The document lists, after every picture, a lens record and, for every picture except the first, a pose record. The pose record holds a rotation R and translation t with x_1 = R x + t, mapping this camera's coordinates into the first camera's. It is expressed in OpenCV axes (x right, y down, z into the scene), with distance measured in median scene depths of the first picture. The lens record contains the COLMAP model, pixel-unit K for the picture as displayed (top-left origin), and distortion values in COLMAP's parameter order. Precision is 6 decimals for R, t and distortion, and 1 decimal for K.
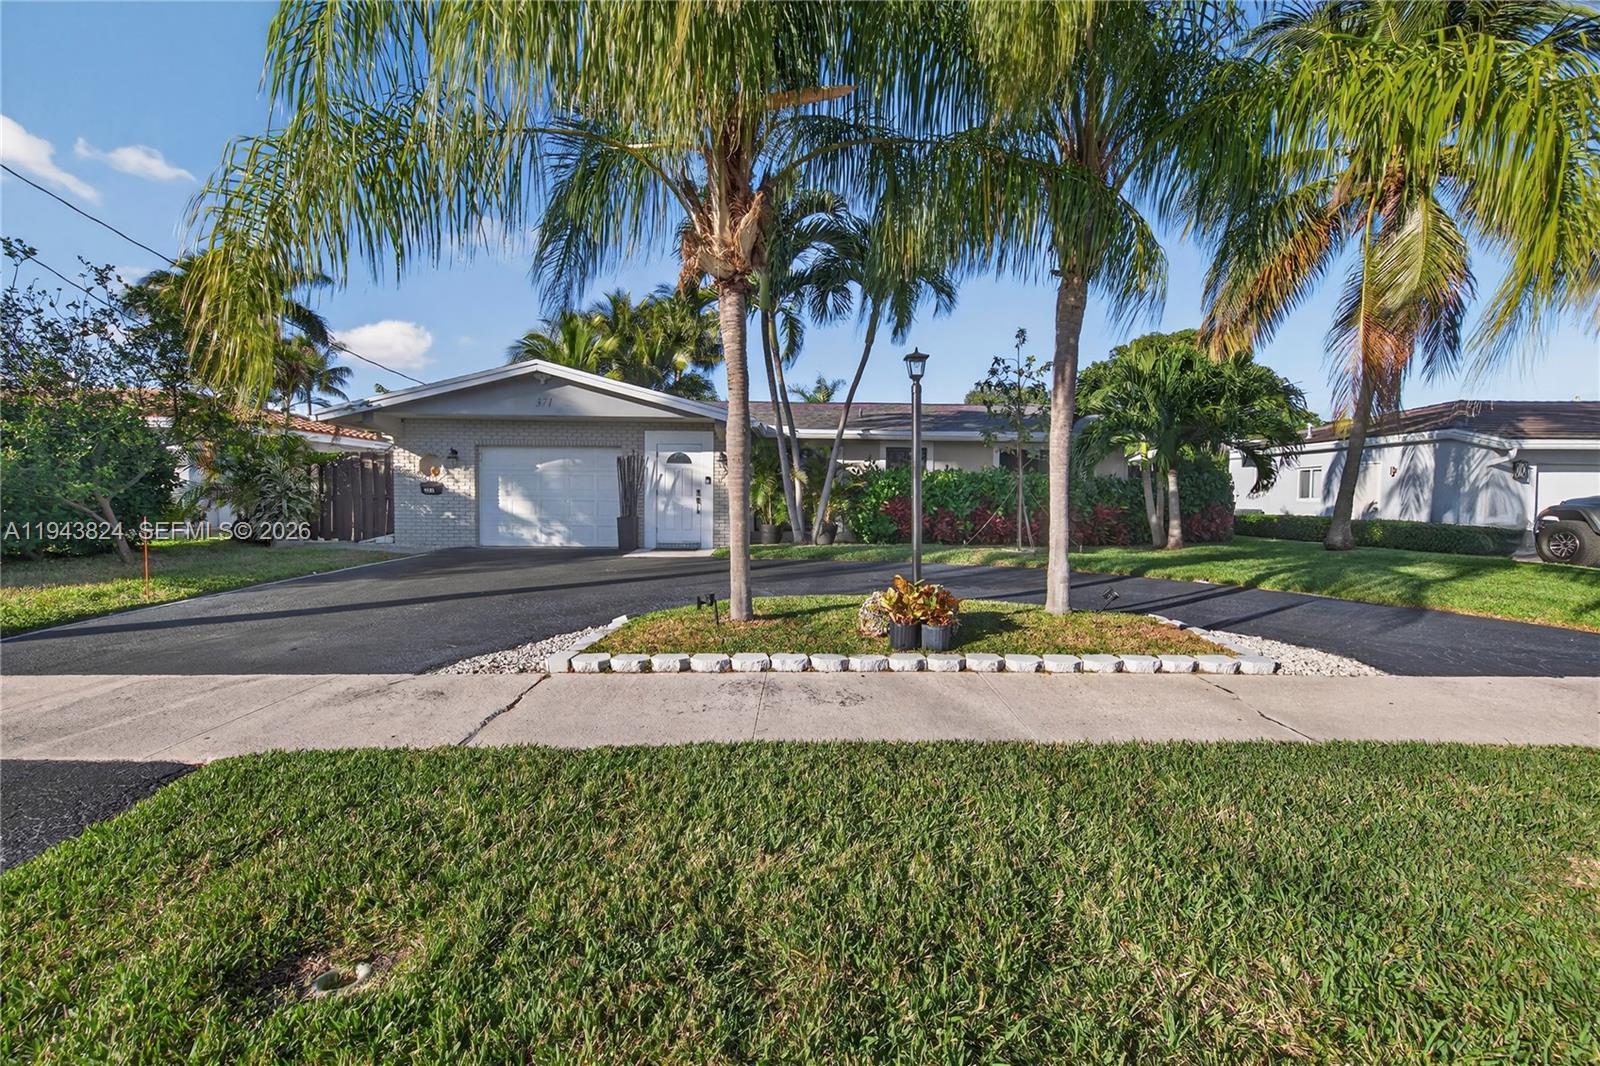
lens RADIAL K [[657.6, 0, 802.7], [0, 657.6, 513.2], [0, 0, 1]] dist [0.000443, -0.000001]
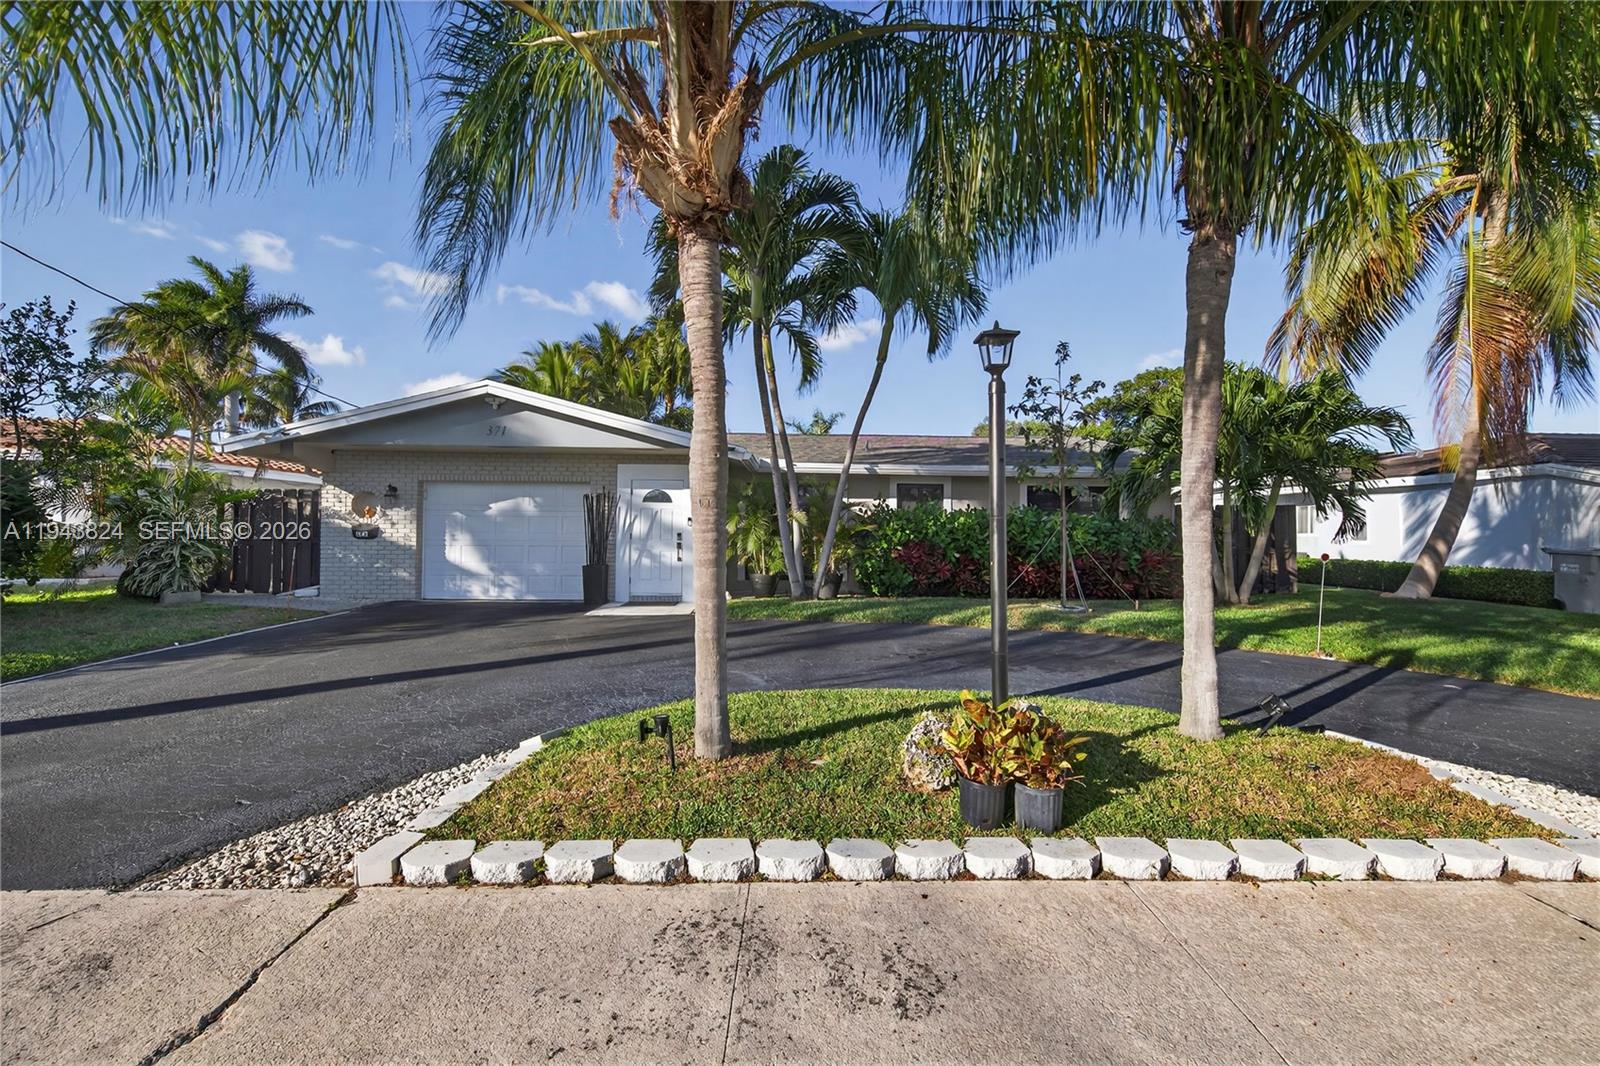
lens RADIAL K [[657.6, 0, 802.7], [0, 657.6, 513.2], [0, 0, 1]] dist [0.000443, -0.000001]
pose [[0.999975, -0.000134, 0.007086, -0.005263], [0.000529, 0.998444, -0.055761, -0.015795], [-0.007068, 0.055764, 0.998419, 0.165592]]
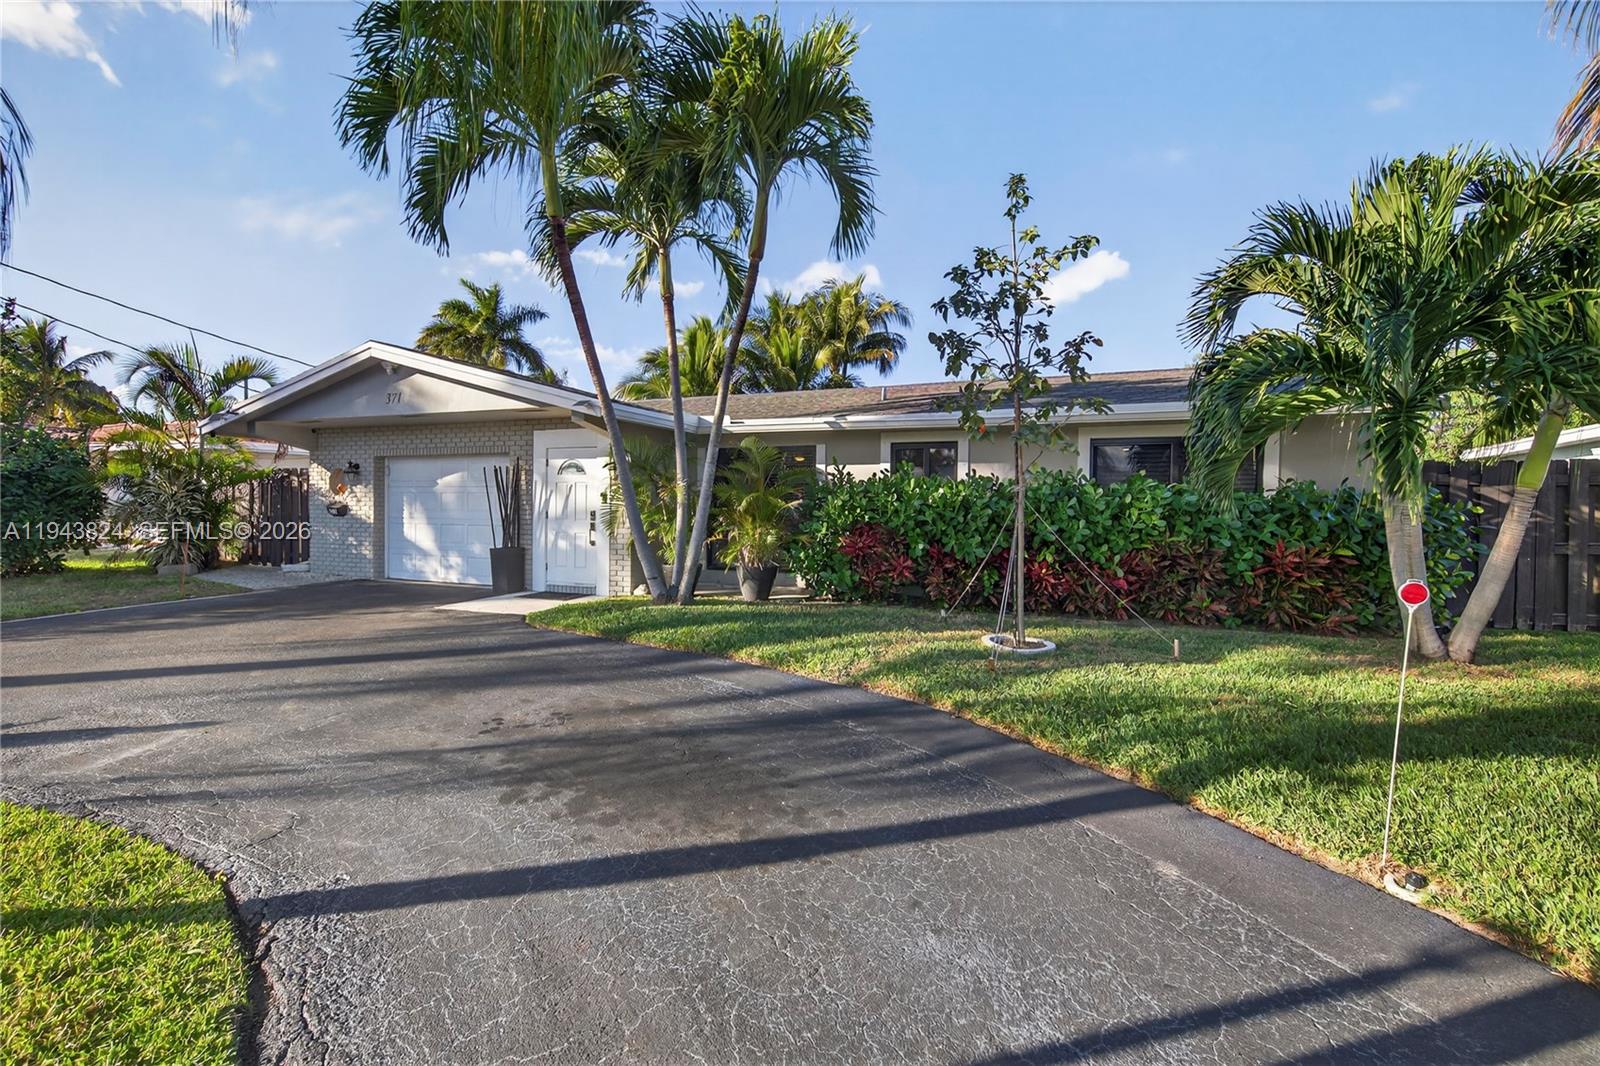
lens RADIAL K [[657.6, 0, 802.7], [0, 657.6, 513.2], [0, 0, 1]] dist [0.000443, -0.000001]
pose [[0.922868, 0.003701, -0.385099, 0.367502], [-0.010845, 0.999807, -0.016379, -0.028066], [0.384964, 0.019292, 0.922730, 0.502337]]
